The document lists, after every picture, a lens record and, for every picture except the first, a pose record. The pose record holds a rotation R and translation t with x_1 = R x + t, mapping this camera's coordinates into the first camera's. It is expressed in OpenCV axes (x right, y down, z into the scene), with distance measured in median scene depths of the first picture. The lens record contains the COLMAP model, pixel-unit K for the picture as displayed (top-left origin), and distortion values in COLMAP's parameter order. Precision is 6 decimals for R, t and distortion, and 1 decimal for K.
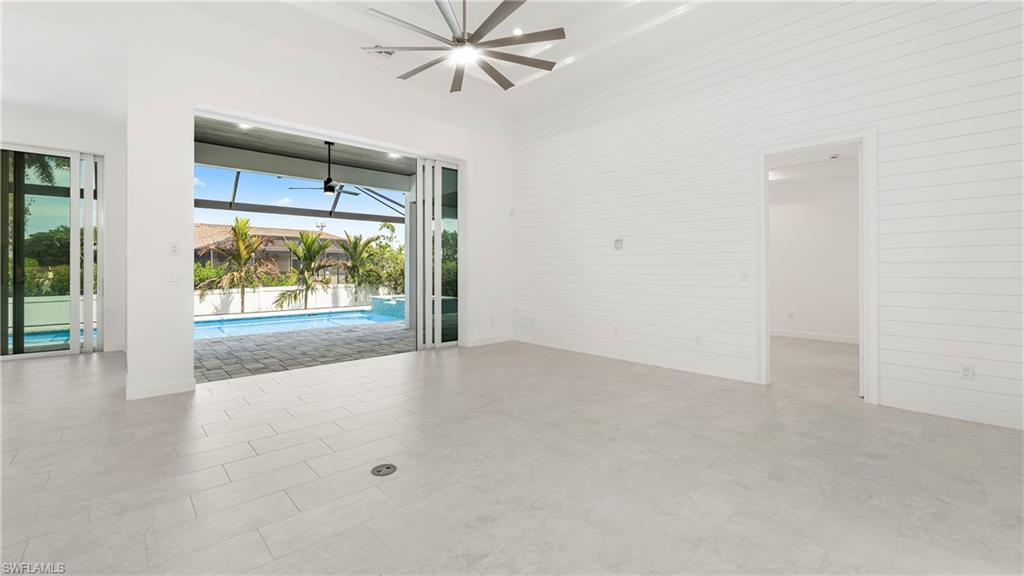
lens RADIAL K [[422.8, 0, 509.4], [0, 422.8, 267.3], [0, 0, 1]] dist [-0.008929, 0.000268]
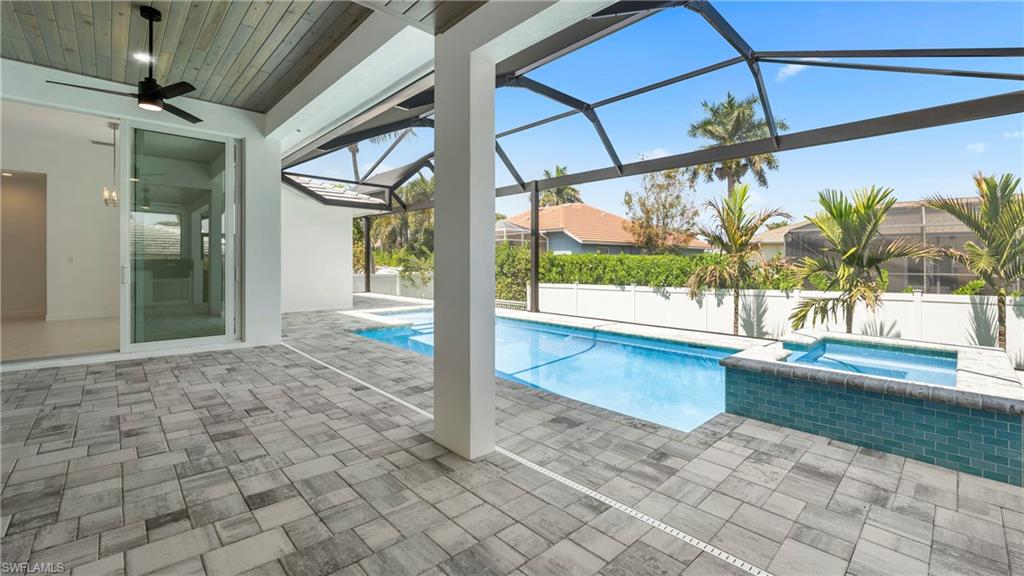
lens RADIAL K [[427.3, 0, 508.6], [0, 427.3, 264.2], [0, 0, 1]] dist [-0.007629, -0.000295]
pose [[0.007019, 0.003290, -0.999970, 0.047286], [-0.002978, 0.999990, 0.003269, 0.008520], [0.999971, 0.002955, 0.007029, 0.648461]]
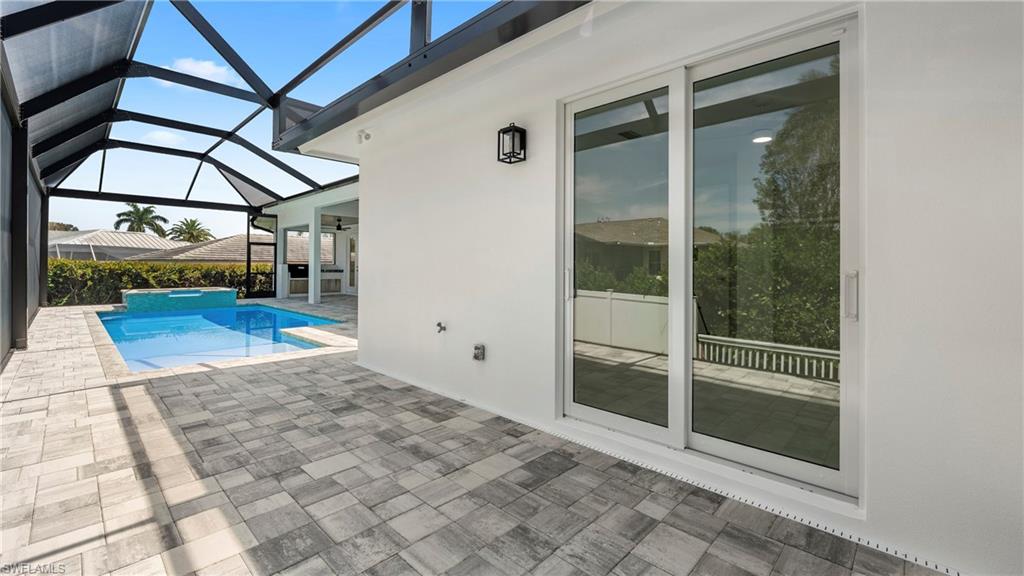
lens RADIAL K [[427.3, 0, 508.6], [0, 427.3, 264.2], [0, 0, 1]] dist [-0.007629, -0.000295]
pose [[-0.058015, 0.005104, 0.998303, -1.060563], [-0.008639, 0.999947, -0.005614, 0.010664], [-0.998278, -0.008950, -0.057968, 0.277073]]
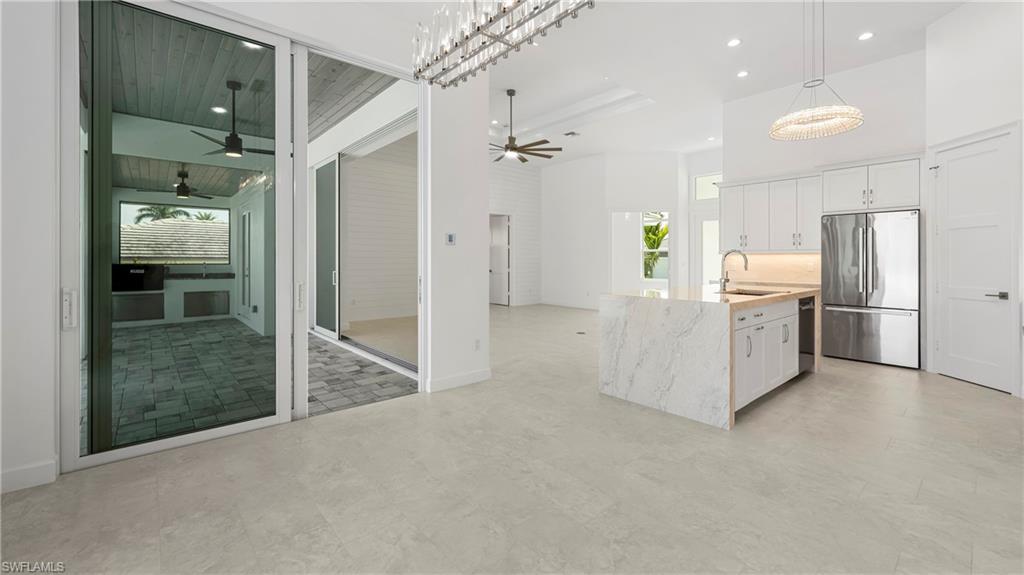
lens RADIAL K [[418.7, 0, 505.6], [0, 418.7, 258.4], [0, 0, 1]] dist [-0.000407, 0.000149]
pose [[0.037188, 0.004550, 0.999298, -0.504940], [-0.004944, 0.999978, -0.004369, 0.000888], [-0.999296, -0.004778, 0.037210, 0.229536]]
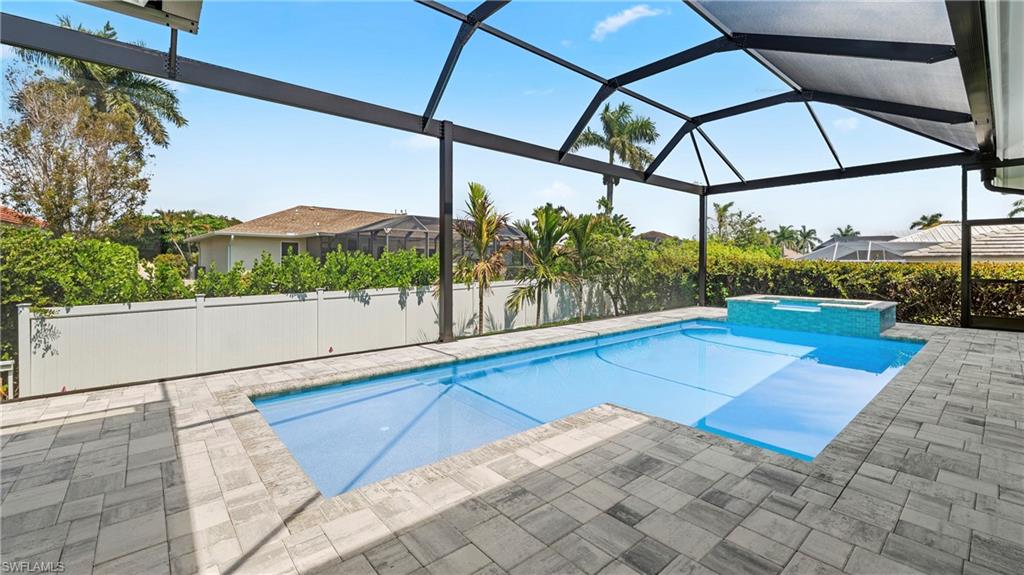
lens RADIAL K [[427.3, 0, 508.6], [0, 427.3, 263.7], [0, 0, 1]] dist [-0.007629, -0.000295]
pose [[0.999062, 0.003655, -0.043141, -0.571362], [-0.003324, 0.999965, 0.007740, 0.009147], [0.043167, -0.007589, 0.999039, 0.281265]]
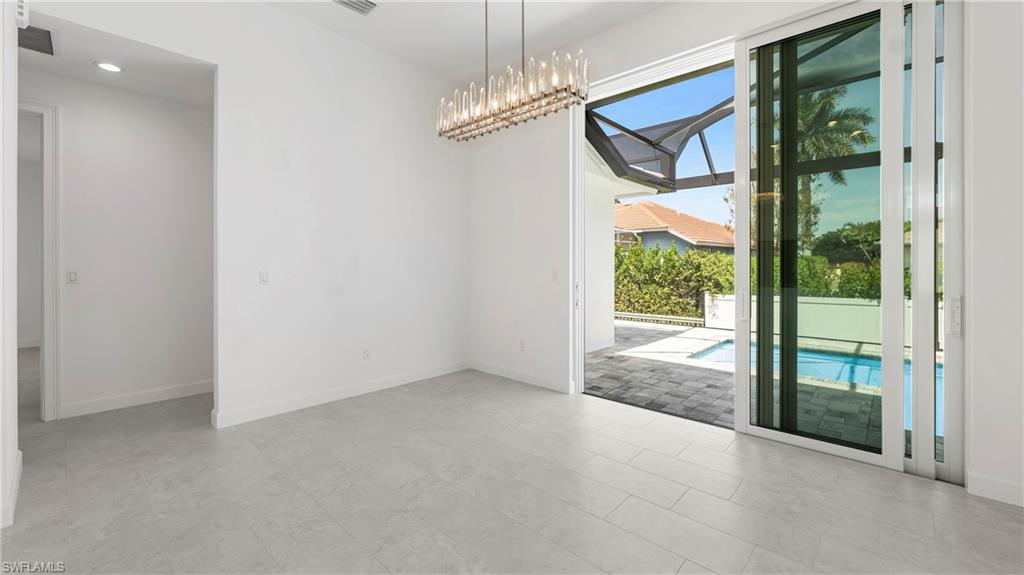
lens RADIAL K [[416.6, 0, 509.9], [0, 416.6, 266.6], [0, 0, 1]] dist [-0.003784, -0.000461]
pose [[0.071650, 0.003905, -0.997422, -0.250818], [0.001282, 0.999991, 0.004008, 0.000214], [0.997429, -0.001565, 0.071644, 0.226221]]
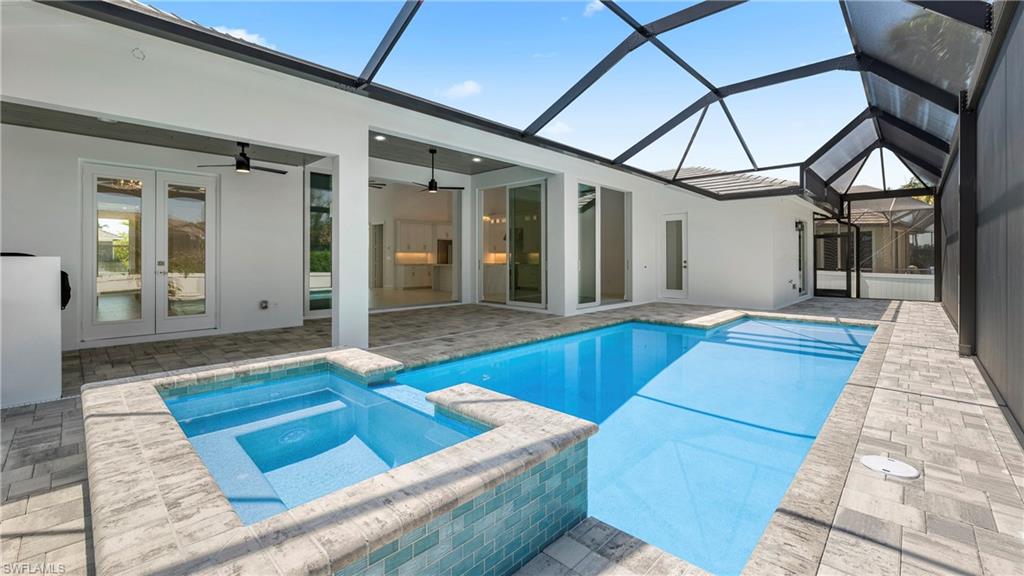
lens RADIAL K [[431.7, 0, 512.1], [0, 431.7, 259.2], [0, 0, 1]] dist [-0.002806, -0.000141]
pose [[-0.998070, -0.001203, -0.062079, -0.262433], [-0.001087, 0.999998, -0.001918, 0.011026], [0.062082, -0.001847, -0.998069, 1.019783]]
